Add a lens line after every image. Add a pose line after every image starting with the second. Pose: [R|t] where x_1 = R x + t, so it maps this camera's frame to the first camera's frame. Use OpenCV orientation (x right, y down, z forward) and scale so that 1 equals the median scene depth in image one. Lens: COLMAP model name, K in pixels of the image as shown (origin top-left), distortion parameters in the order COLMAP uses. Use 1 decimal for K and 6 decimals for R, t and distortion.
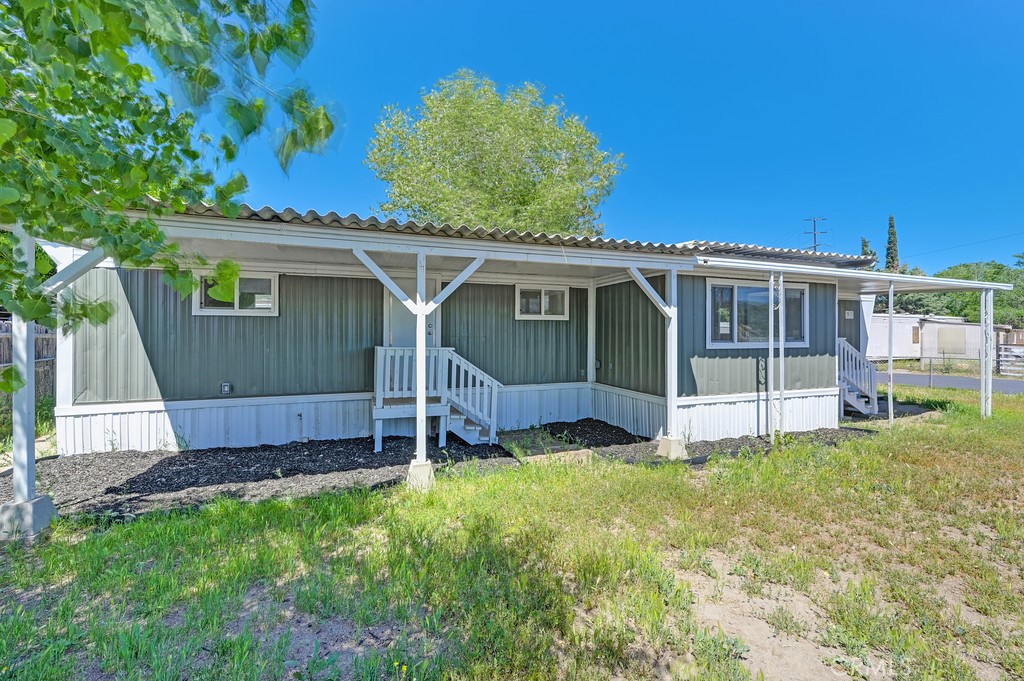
lens RADIAL K [[406.4, 0, 515.2], [0, 406.4, 342.6], [0, 0, 1]] dist [-0.001300, -0.000645]
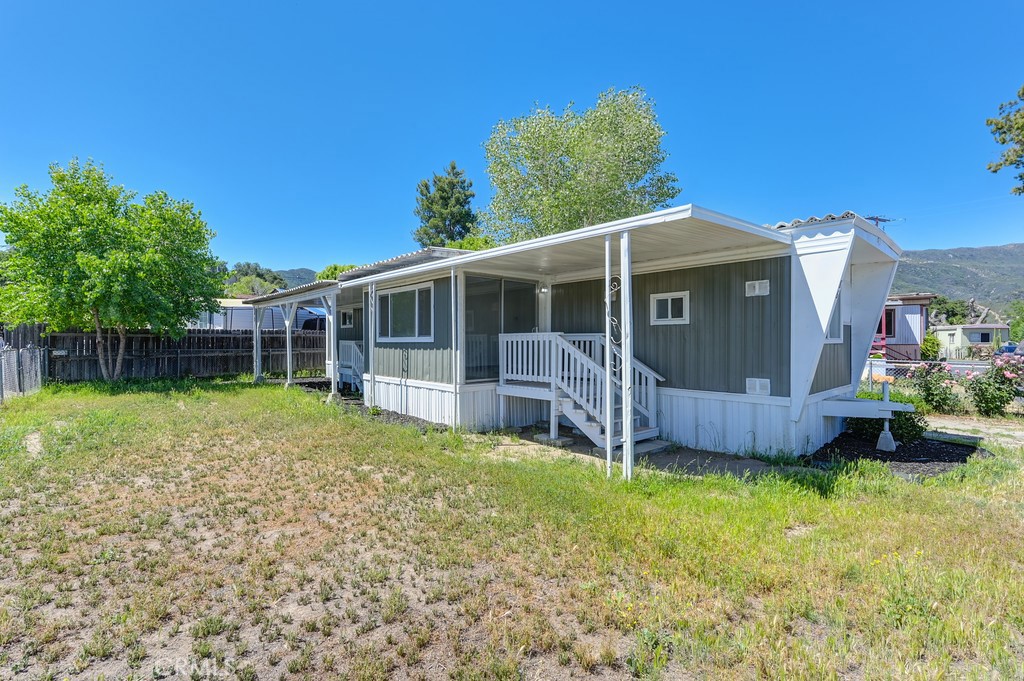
lens RADIAL K [[465.3, 0, 516.1], [0, 465.3, 344.2], [0, 0, 1]] dist [-0.014659, -0.000265]
pose [[0.383363, 0.013059, -0.923505, 1.909800], [-0.002156, 0.999910, 0.013244, 0.001827], [0.923595, -0.003086, 0.383357, 0.739993]]
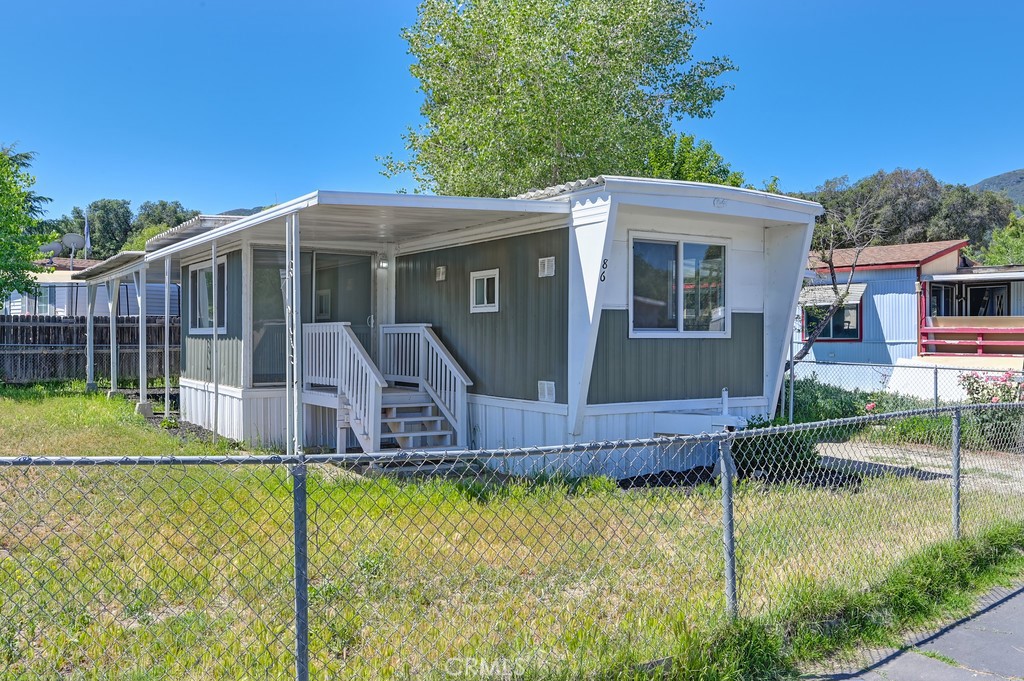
lens RADIAL K [[887.5, 0, 512.5], [0, 887.5, 337.2], [0, 0, 1]] dist [-0.027016, 0.023497]
pose [[0.225927, 0.008230, -0.974110, 2.566924], [-0.008042, 0.999946, 0.006583, 0.003031], [0.974111, 0.006347, 0.225981, 1.158619]]
